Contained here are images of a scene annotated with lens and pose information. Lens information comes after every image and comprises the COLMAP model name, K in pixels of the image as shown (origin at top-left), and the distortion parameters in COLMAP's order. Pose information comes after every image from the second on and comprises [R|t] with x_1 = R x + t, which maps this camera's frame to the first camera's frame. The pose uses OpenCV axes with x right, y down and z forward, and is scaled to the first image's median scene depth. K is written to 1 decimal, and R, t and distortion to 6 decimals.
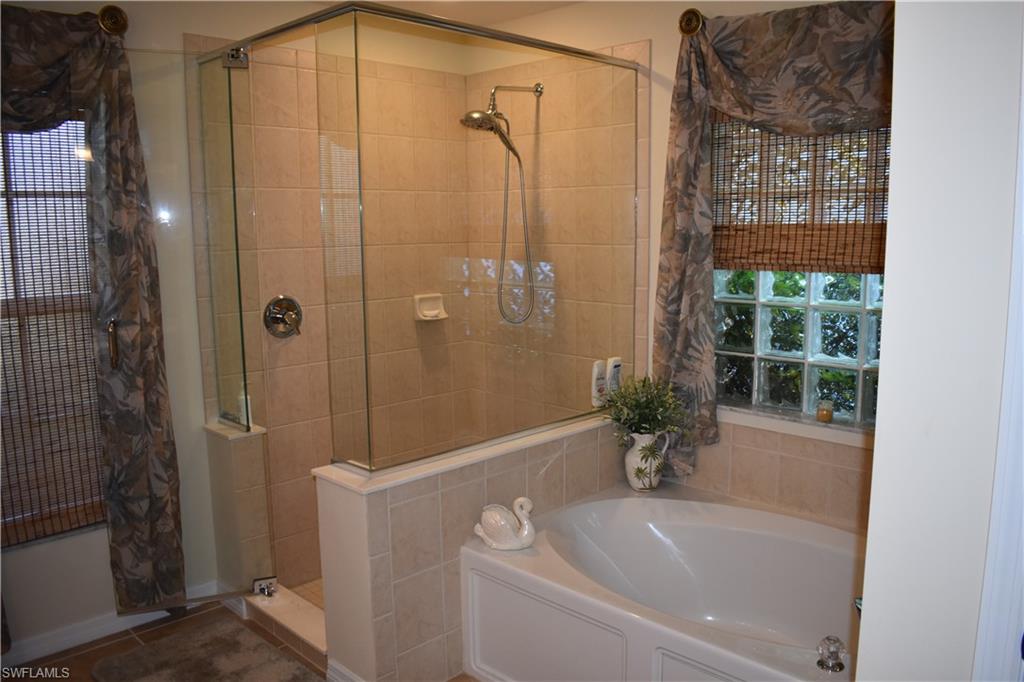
lens RADIAL K [[807.0, 0, 517.3], [0, 807.0, 341.8], [0, 0, 1]] dist [-0.097957, 0.021106]
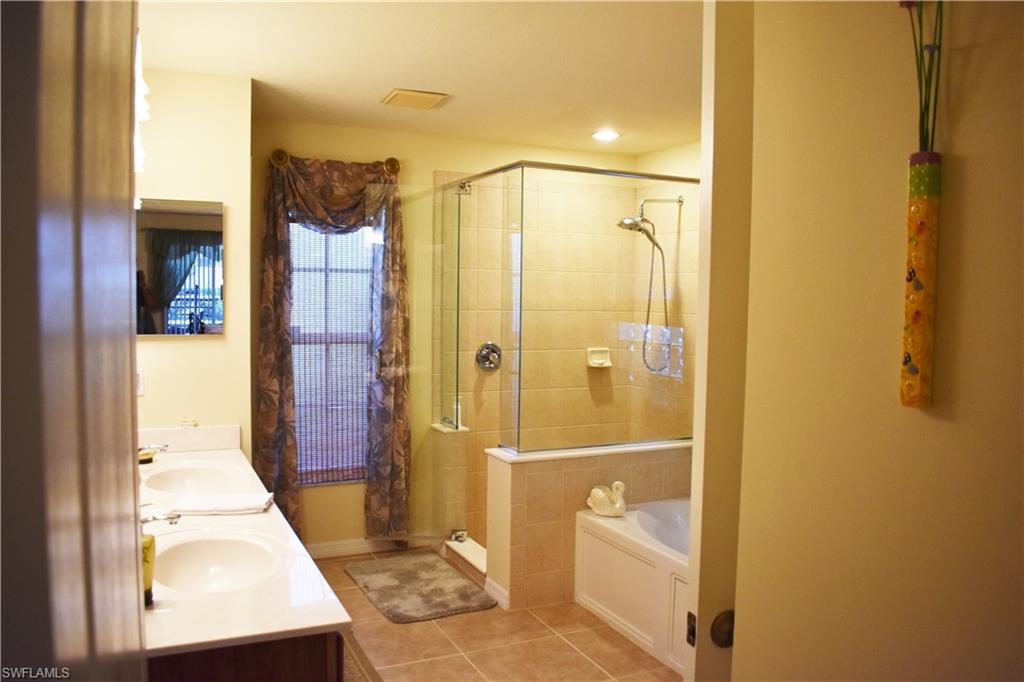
lens RADIAL K [[807.0, 0, 508.5], [0, 807.0, 341.9], [0, 0, 1]] dist [-0.097957, 0.021106]
pose [[0.939404, 0.045167, -0.339823, 0.283146], [-0.074350, 0.994531, -0.073344, 0.056367], [0.334652, 0.094165, 0.937625, -0.441305]]
